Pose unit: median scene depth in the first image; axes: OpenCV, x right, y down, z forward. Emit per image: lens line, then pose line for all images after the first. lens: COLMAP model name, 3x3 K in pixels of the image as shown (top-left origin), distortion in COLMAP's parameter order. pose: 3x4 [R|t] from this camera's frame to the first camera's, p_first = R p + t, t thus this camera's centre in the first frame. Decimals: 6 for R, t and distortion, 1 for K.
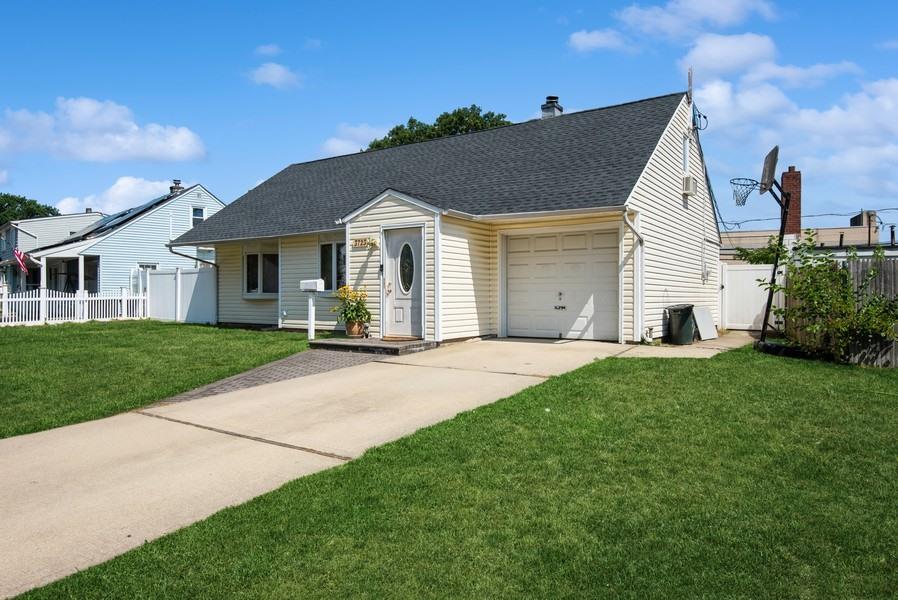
lens RADIAL K [[592.9, 0, 449.0], [0, 592.9, 300.0], [0, 0, 1]] dist [0.034381, 0.000034]
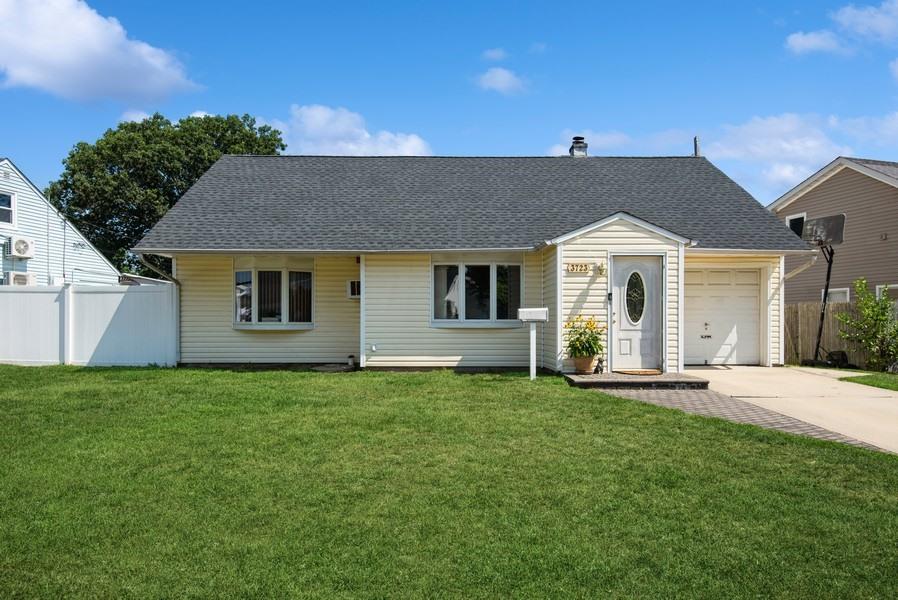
lens RADIAL K [[571.2, 0, 450.0], [0, 571.2, 324.3], [0, 0, 1]] dist [0.001310, -0.001213]
pose [[0.819585, -0.002208, 0.572953, -0.809303], [0.003865, 0.999991, -0.001674, -0.010249], [-0.572944, 0.003587, 0.819586, 0.403445]]
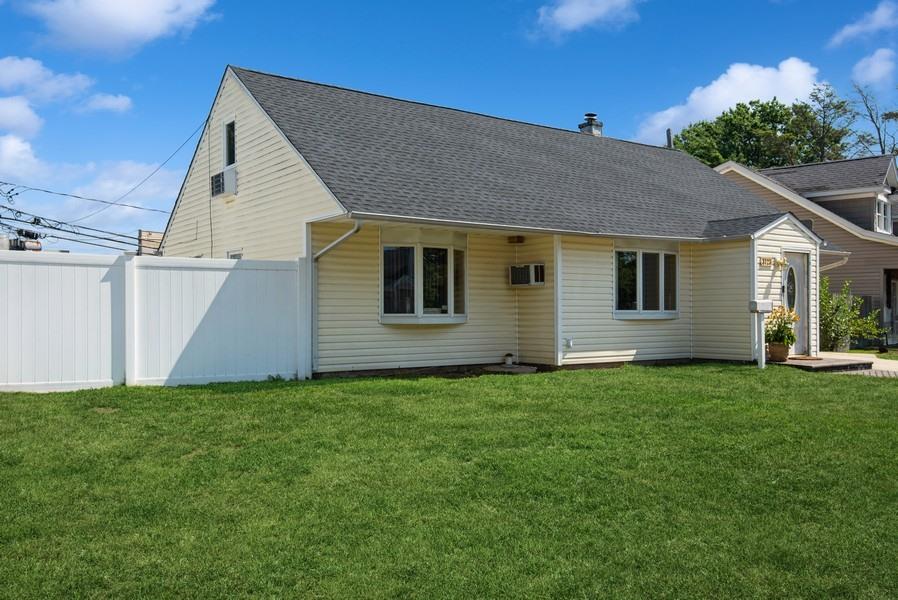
lens RADIAL K [[769.3, 0, 449.0], [0, 769.3, 300.0], [0, 0, 1]] dist [0.007426, 0.001575]
pose [[0.345313, 0.008559, 0.938449, -1.497719], [0.006985, 0.999907, -0.011690, -0.024126], [-0.938462, 0.010592, 0.345221, 1.056039]]
